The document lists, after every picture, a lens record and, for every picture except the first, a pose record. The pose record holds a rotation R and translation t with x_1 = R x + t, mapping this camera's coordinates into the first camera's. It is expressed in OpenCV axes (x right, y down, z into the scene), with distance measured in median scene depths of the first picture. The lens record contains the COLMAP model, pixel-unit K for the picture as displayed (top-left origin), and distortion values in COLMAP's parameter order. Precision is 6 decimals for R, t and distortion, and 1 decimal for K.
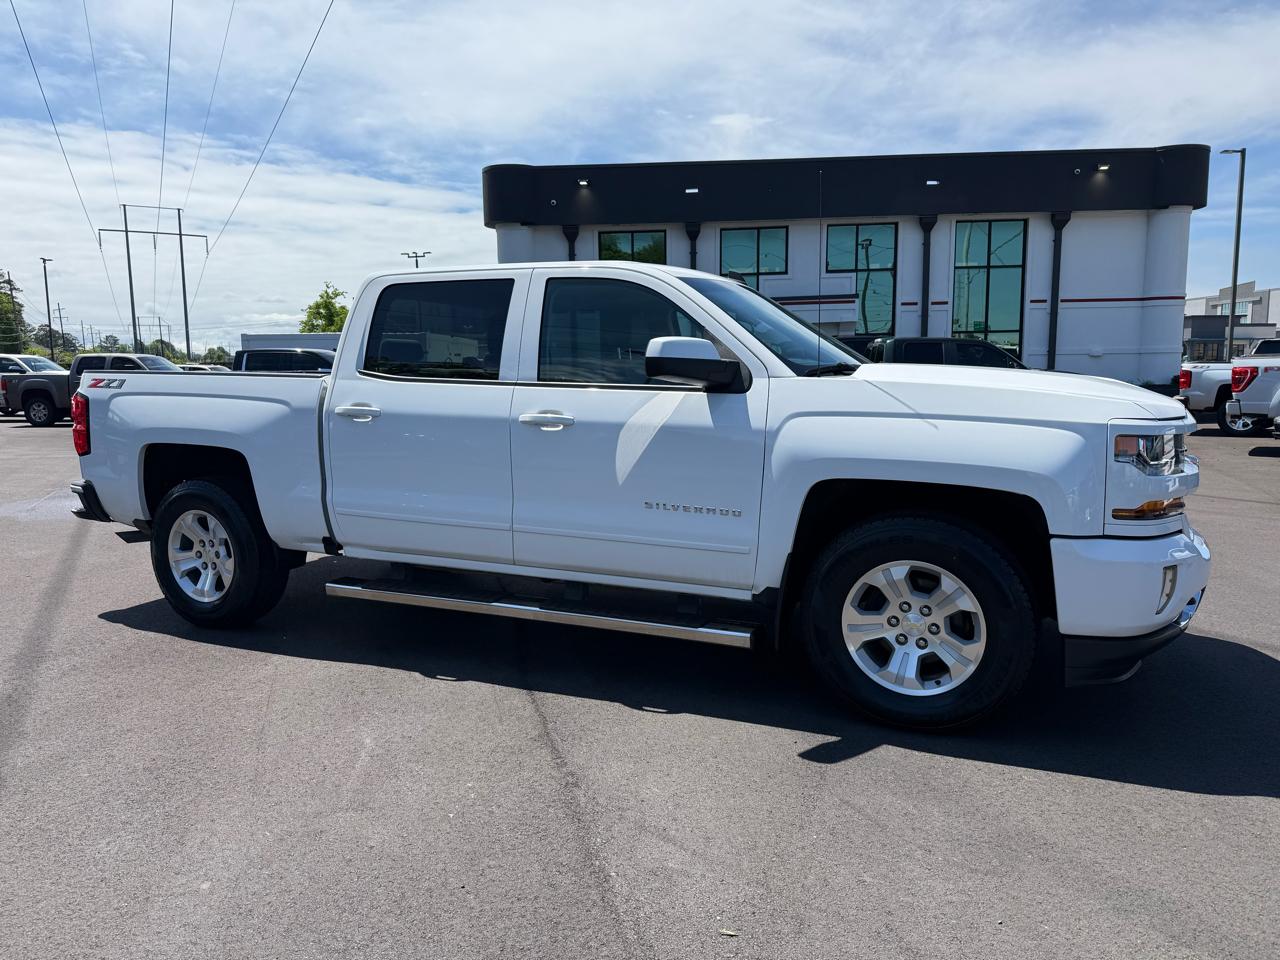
lens RADIAL K [[915.8, 0, 633.6], [0, 915.8, 475.1], [0, 0, 1]] dist [0.037974, -0.049337]
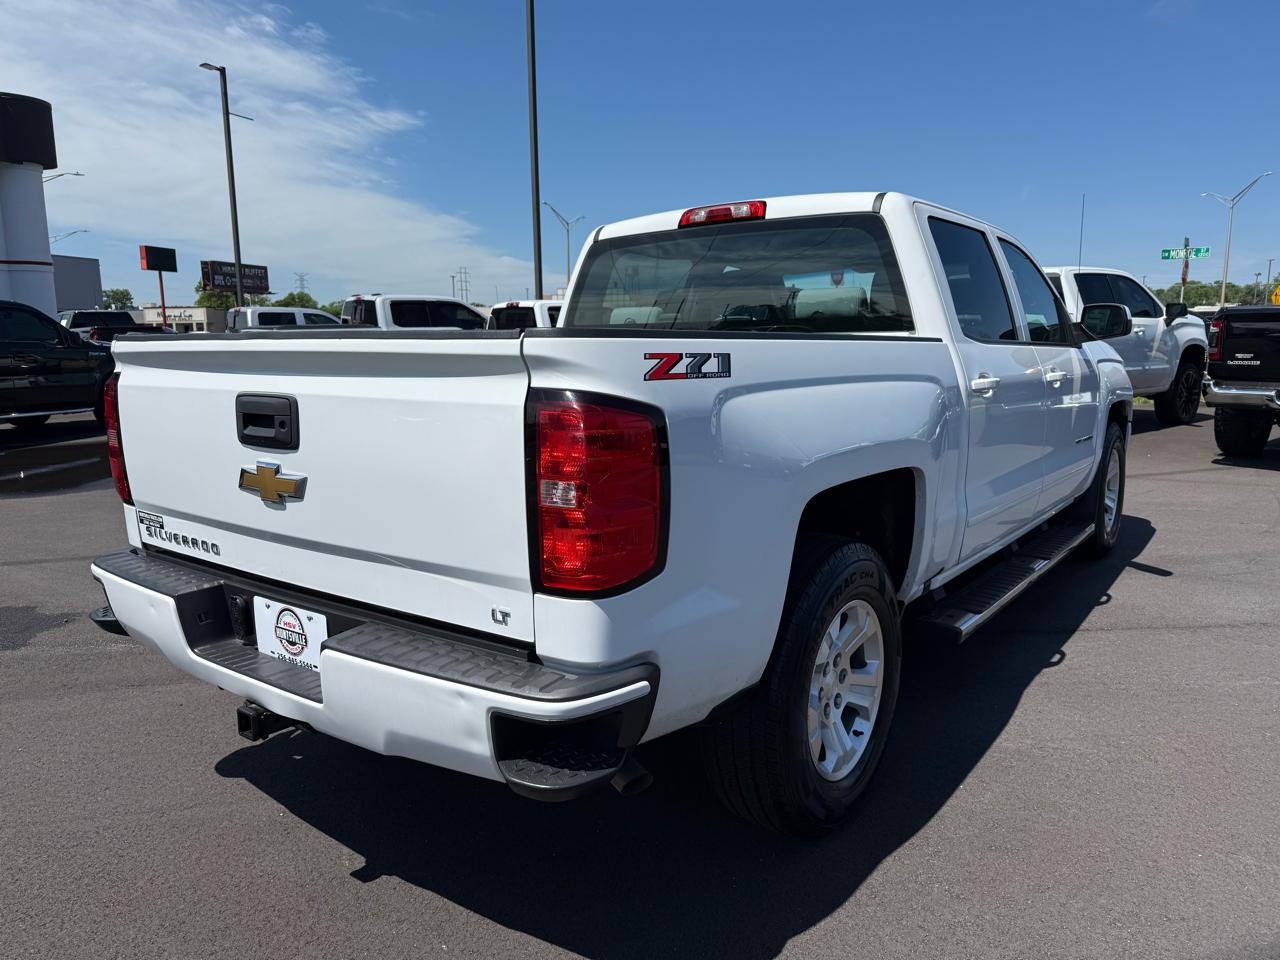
lens RADIAL K [[915.8, 0, 639.9], [0, 915.8, 483.0], [0, 0, 1]] dist [0.037974, -0.049337]
pose [[0.191273, -0.152149, 0.969673, -1.094036], [0.116640, 0.984436, 0.131458, -0.120608], [-0.974582, 0.087958, 0.206043, 1.118906]]
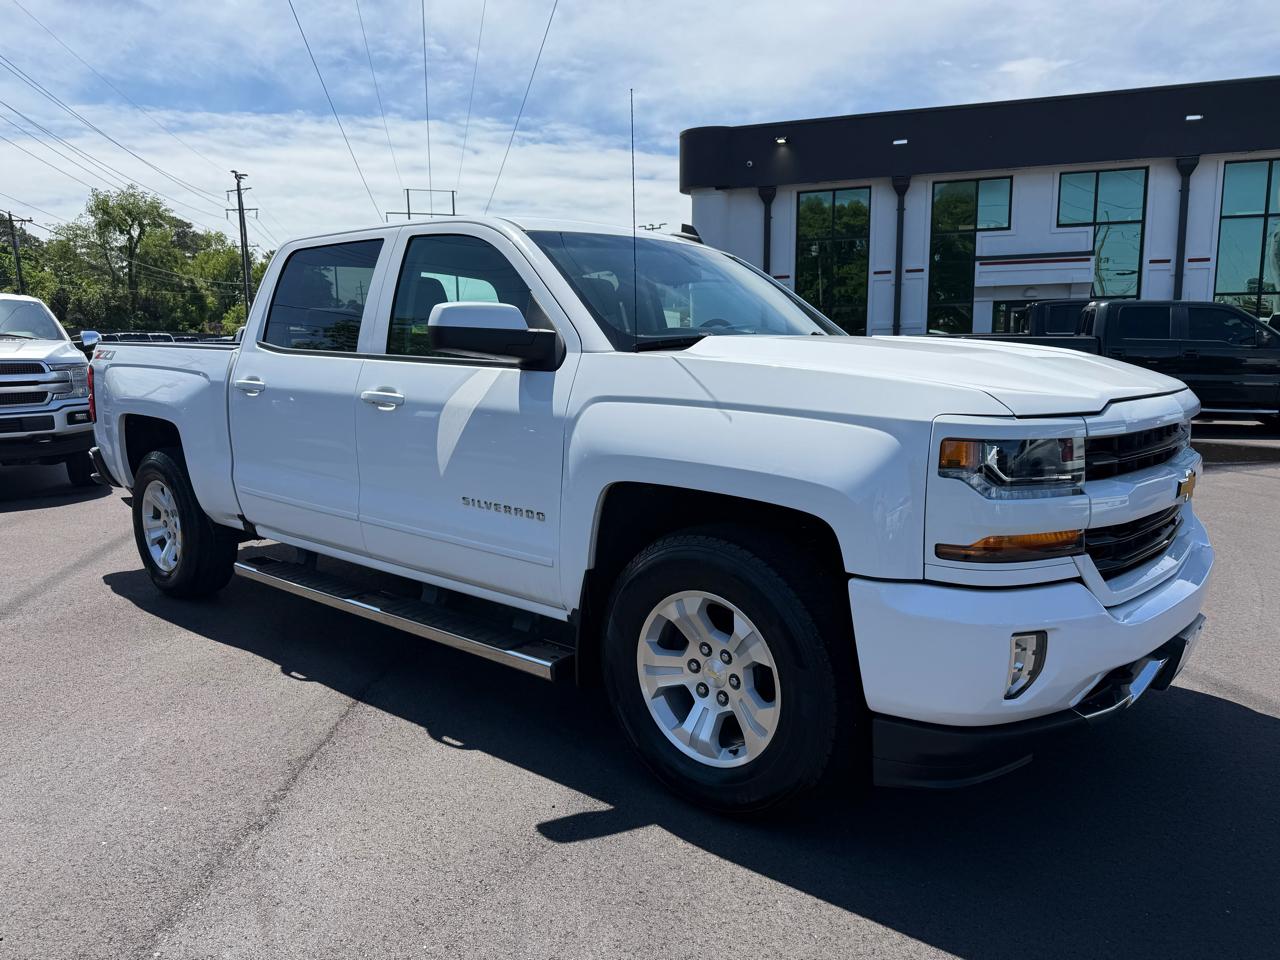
lens RADIAL K [[915.8, 0, 638.6], [0, 915.8, 472.4], [0, 0, 1]] dist [0.037974, -0.049337]
pose [[0.962838, 0.038903, -0.267264, 0.340539], [-0.030716, 0.998924, 0.034747, -0.024111], [0.268329, -0.025246, 0.962997, 0.187646]]
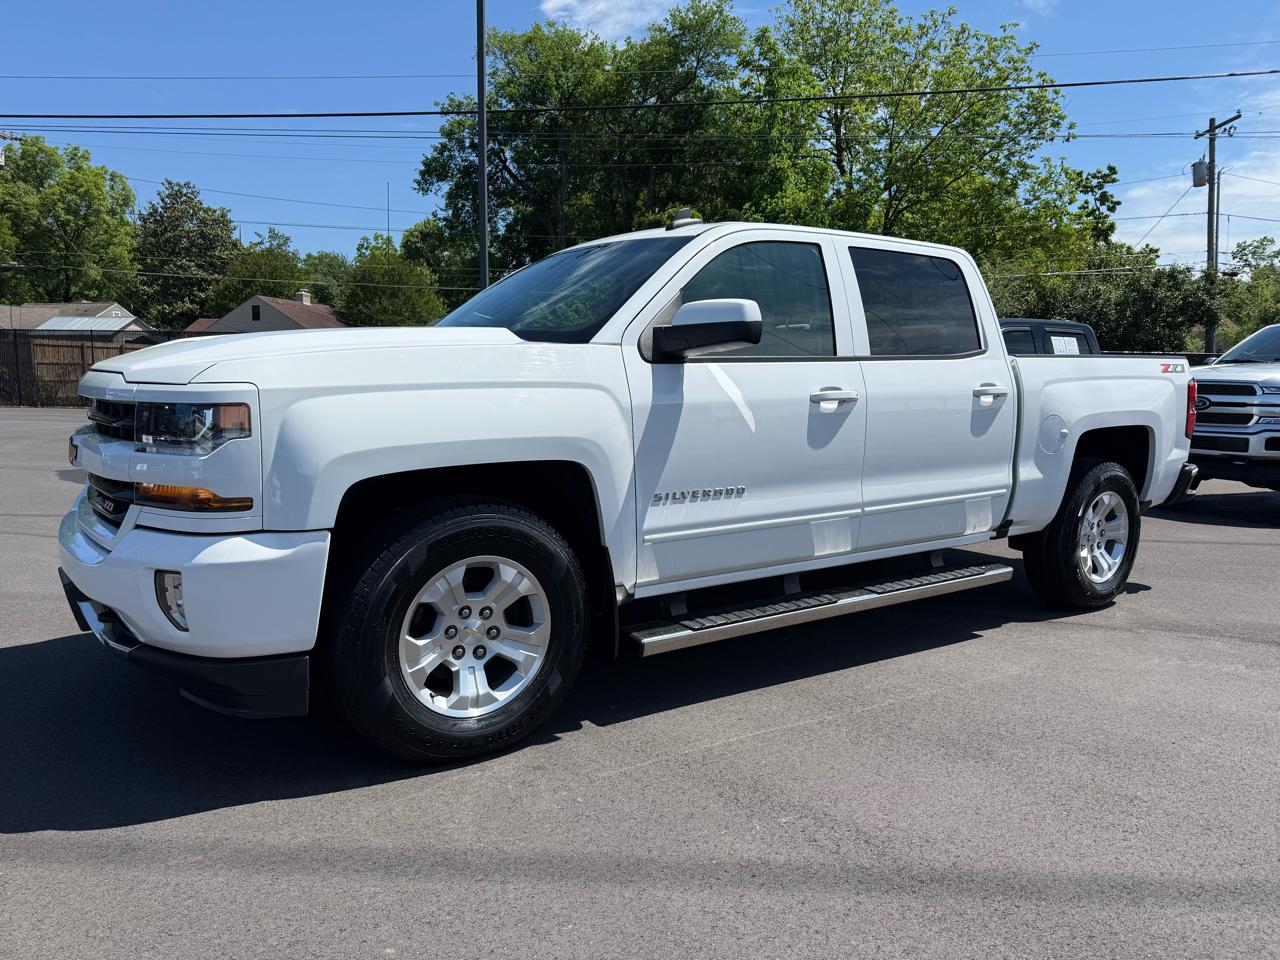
lens RADIAL K [[915.8, 0, 643.5], [0, 915.8, 486.1], [0, 0, 1]] dist [0.037974, -0.049337]
pose [[-0.485700, 0.106767, -0.867581, 0.908274], [-0.112665, 0.976588, 0.183255, -0.151771], [0.866835, 0.186753, -0.462299, 1.539168]]
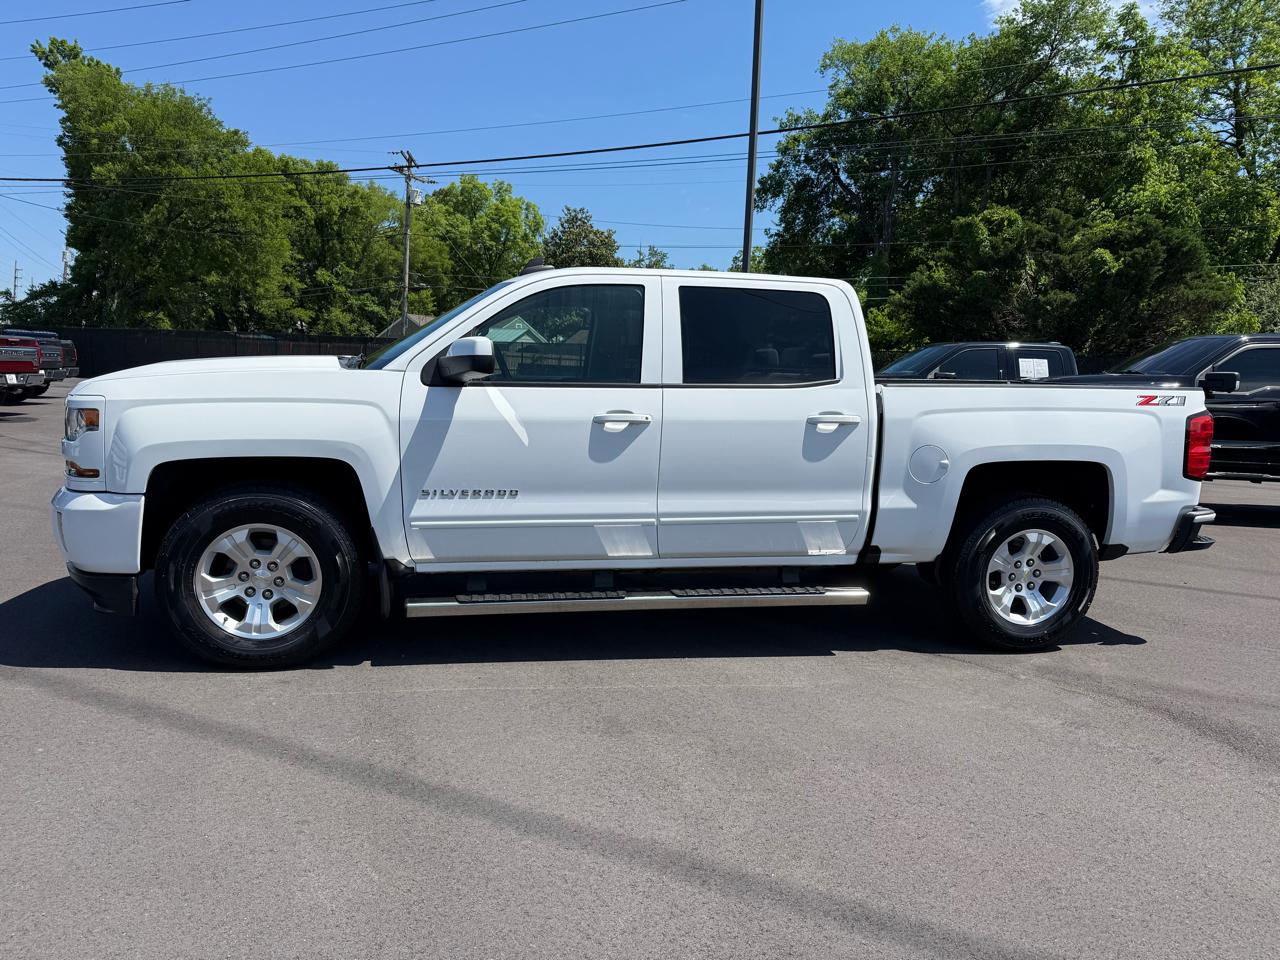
lens RADIAL K [[915.8, 0, 635.5], [0, 915.8, 486.0], [0, 0, 1]] dist [0.037974, -0.049337]
pose [[-0.796252, 0.056288, -0.602340, 0.664414], [-0.097663, 0.970642, 0.219808, -0.239888], [0.597029, 0.233849, -0.767379, 2.039589]]
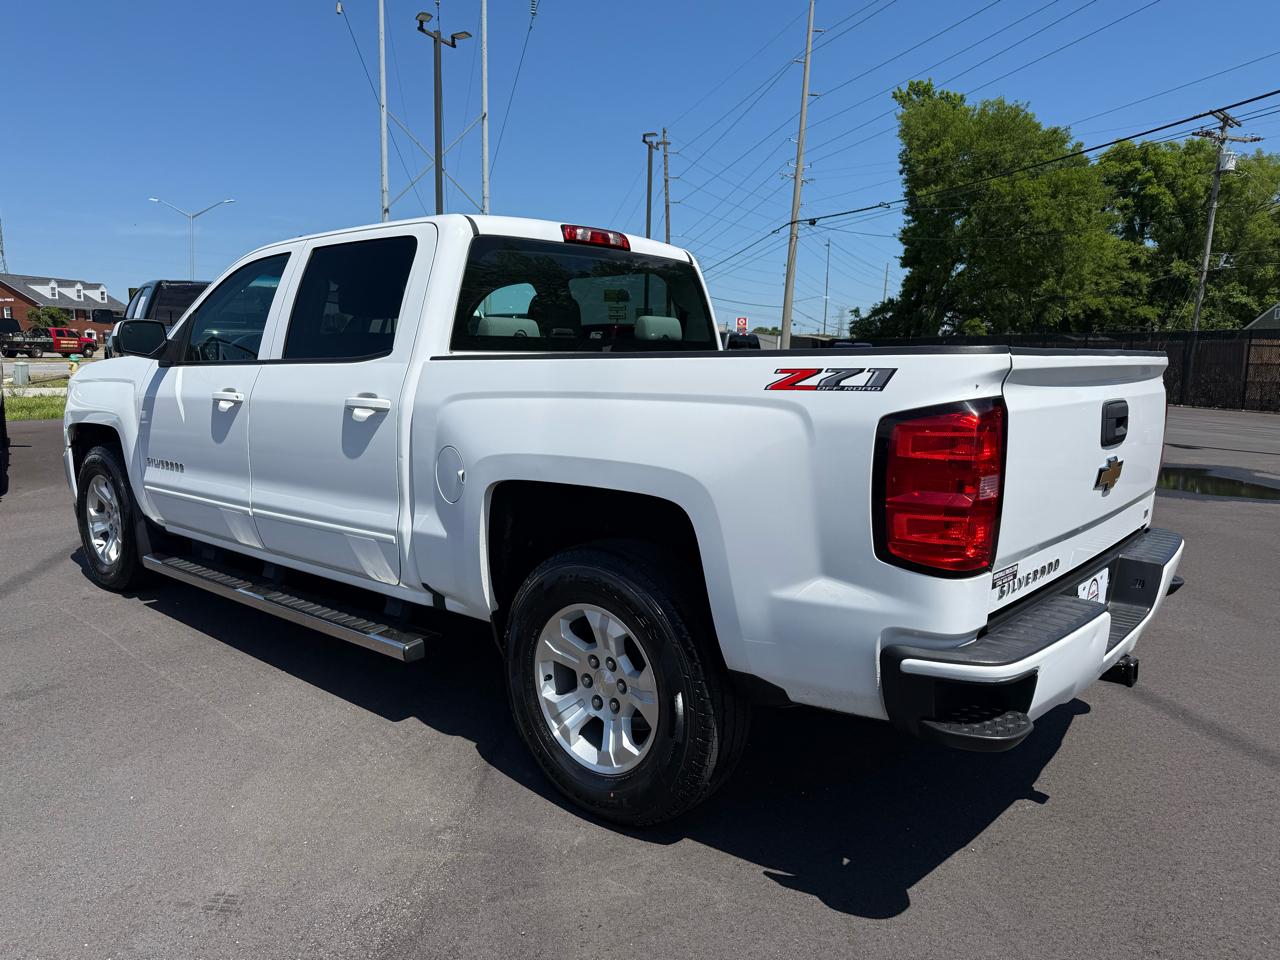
lens RADIAL K [[915.8, 0, 646.0], [0, 915.8, 481.8], [0, 0, 1]] dist [0.037974, -0.049337]
pose [[-0.964185, -0.039065, 0.262339, -0.524551], [0.026896, 0.969594, 0.243235, -0.227254], [-0.263864, 0.241579, -0.933818, 2.044132]]
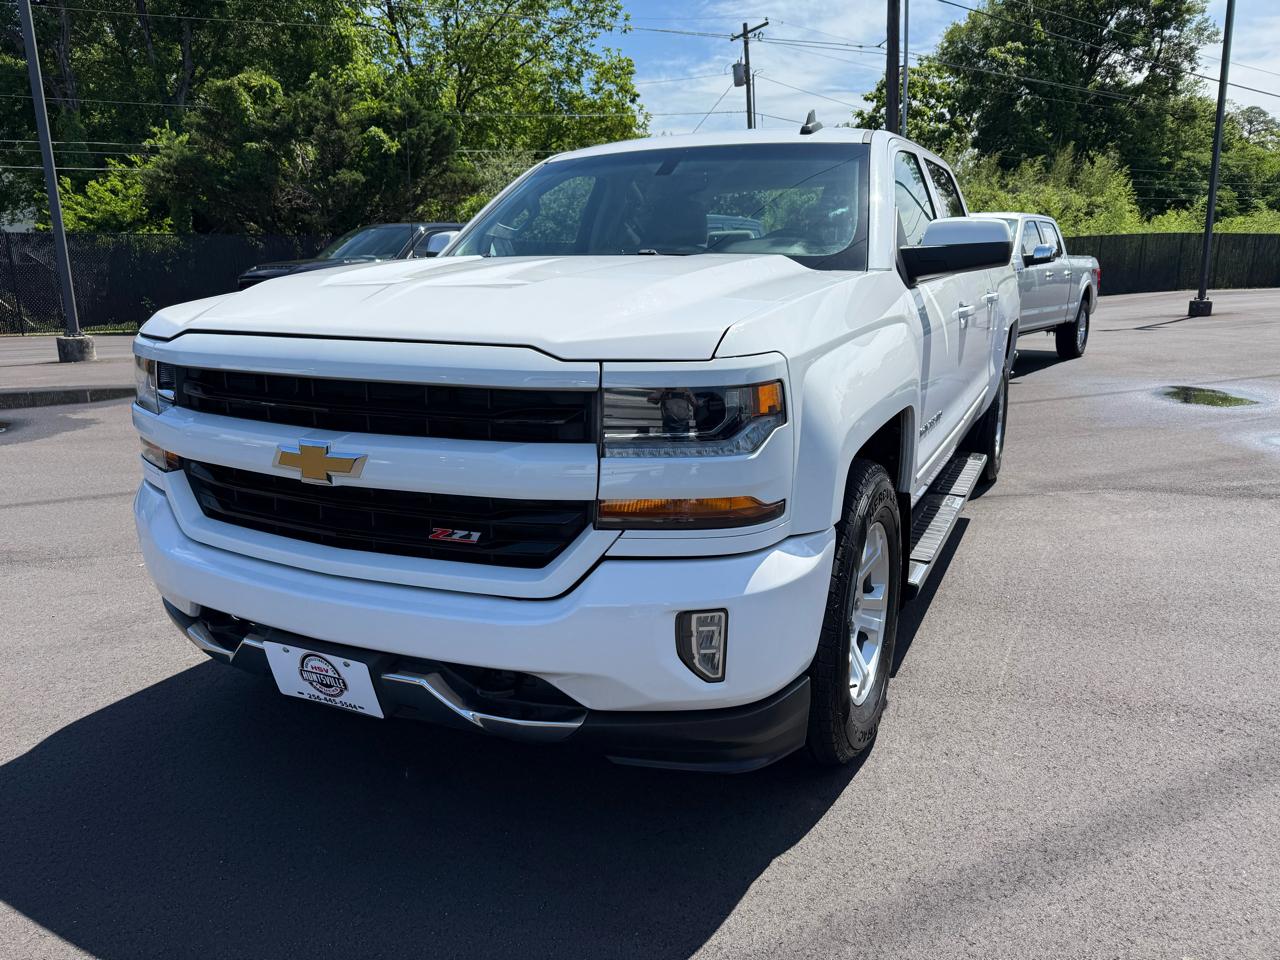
lens RADIAL K [[915.8, 0, 646.3], [0, 915.8, 484.9], [0, 0, 1]] dist [0.037974, -0.049337]
pose [[-0.010362, 0.243067, -0.969954, 0.959846], [-0.103884, 0.964496, 0.242809, -0.121179], [0.994535, 0.103278, 0.015256, 1.010598]]
